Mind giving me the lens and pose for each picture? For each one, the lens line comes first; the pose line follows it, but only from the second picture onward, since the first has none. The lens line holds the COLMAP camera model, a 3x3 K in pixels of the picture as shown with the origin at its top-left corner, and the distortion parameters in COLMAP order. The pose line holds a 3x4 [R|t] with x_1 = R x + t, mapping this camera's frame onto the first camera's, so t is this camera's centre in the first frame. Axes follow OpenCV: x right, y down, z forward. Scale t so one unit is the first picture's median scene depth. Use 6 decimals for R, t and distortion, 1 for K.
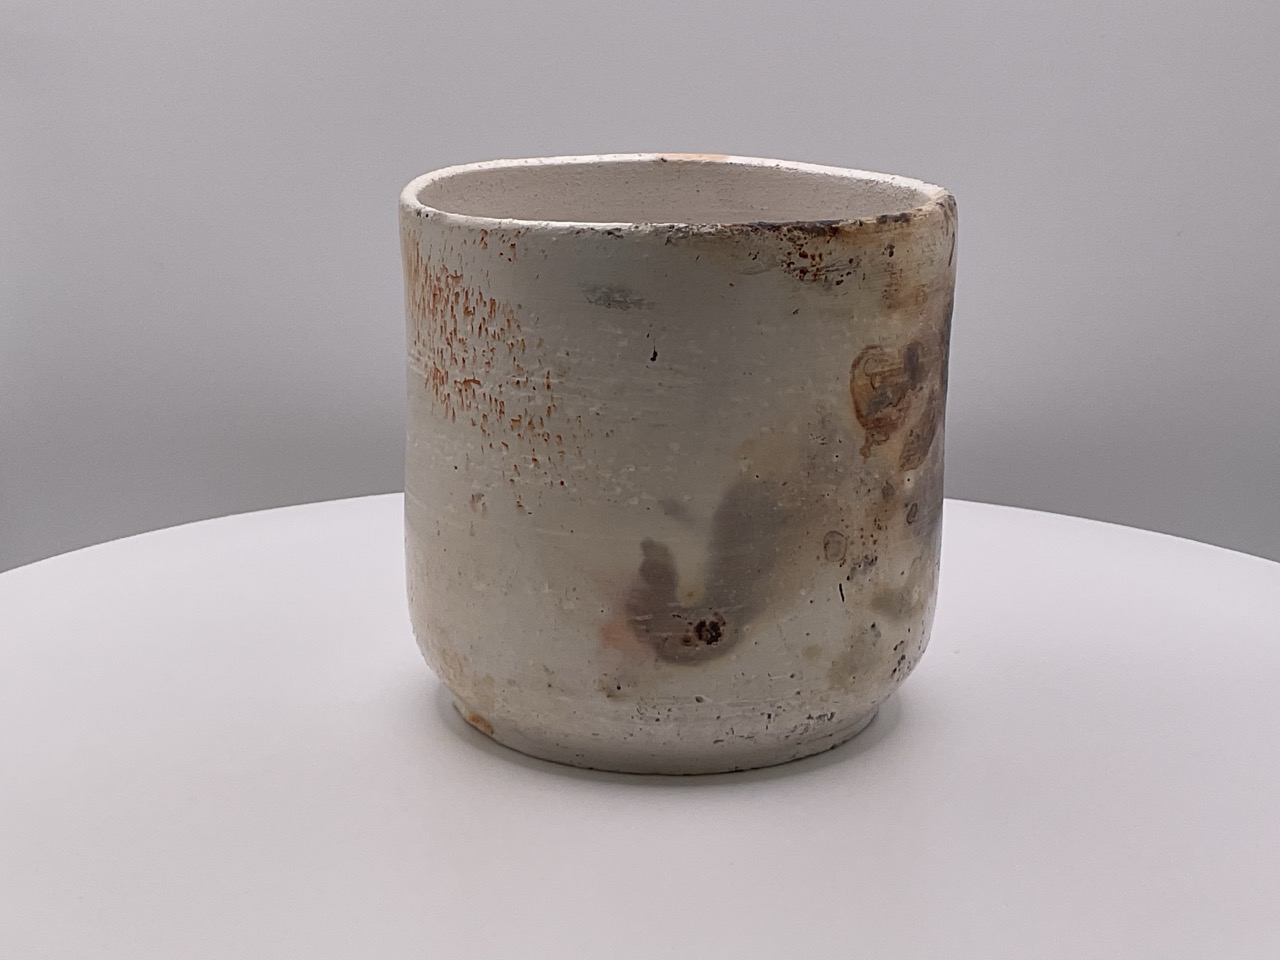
lens RADIAL K [[2085.3, 0, 638.0], [0, 2085.3, 482.0], [0, 0, 1]] dist [0.091836, 0.000000]
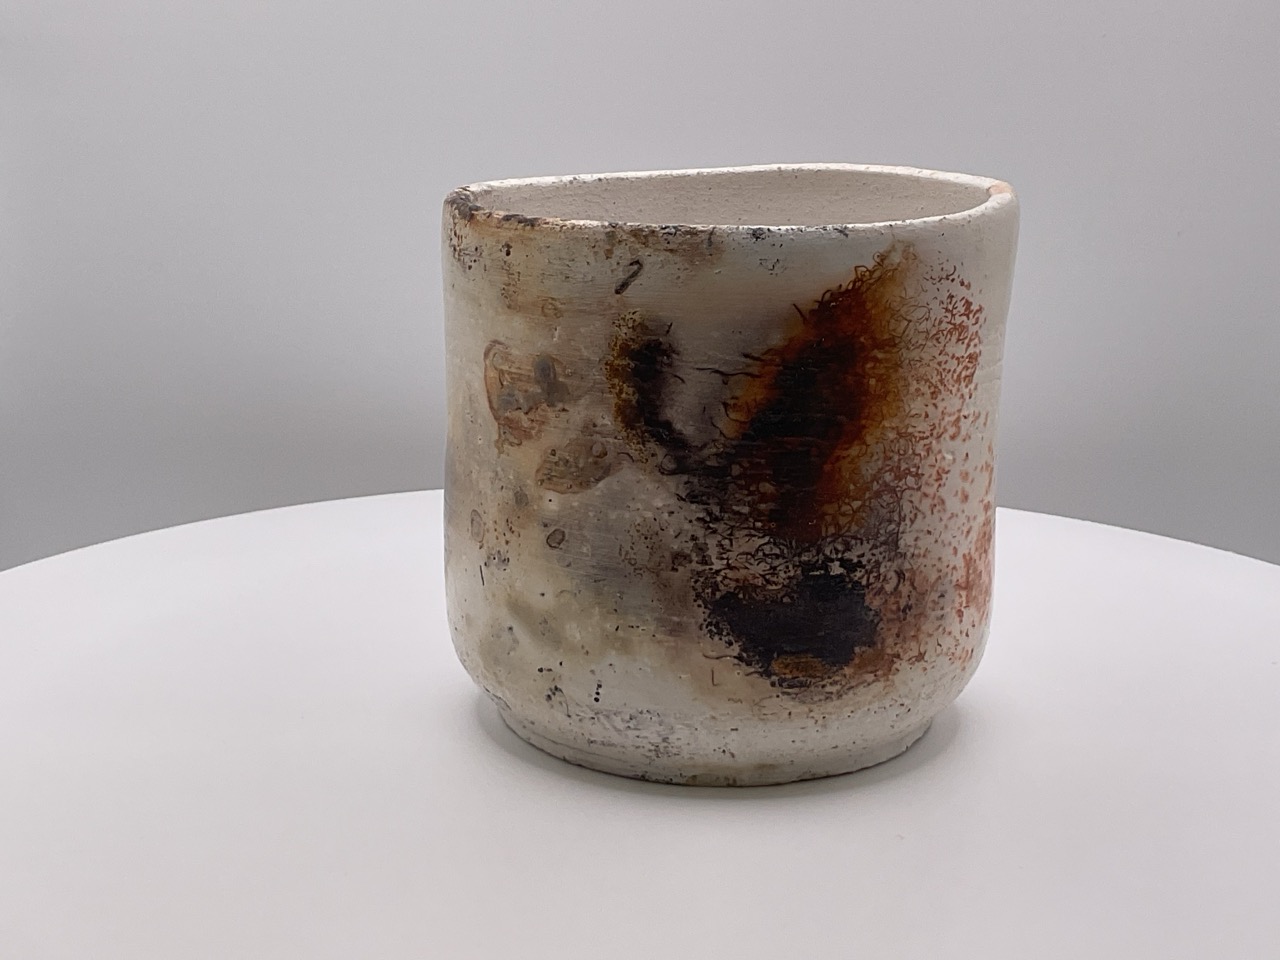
lens RADIAL K [[2085.3, 0, 641.8], [0, 2085.3, 479.1], [0, 0, 1]] dist [0.091836, 0.000000]
pose [[0.005589, 0.235091, -0.971957, 1.098807], [-0.256016, 0.939914, 0.225869, -0.246171], [0.966656, 0.247575, 0.065440, 1.016169]]
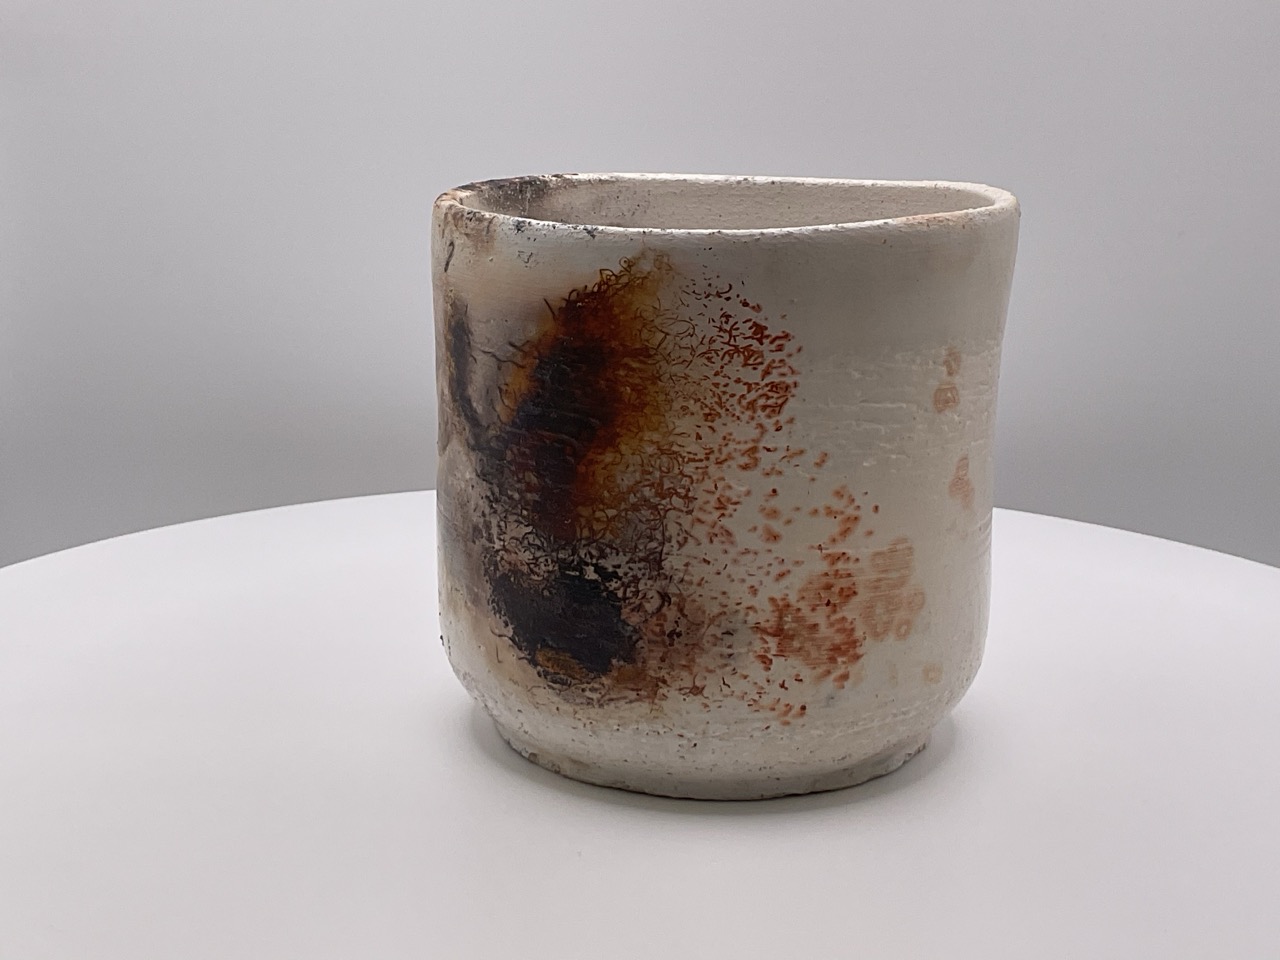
lens RADIAL K [[2085.3, 0, 639.7], [0, 2085.3, 475.4], [0, 0, 1]] dist [0.091836, 0.000000]
pose [[-0.704652, 0.154765, -0.692469, 0.804273], [-0.192044, 0.897900, 0.396100, -0.437935], [0.683070, 0.412097, -0.602985, 1.760721]]
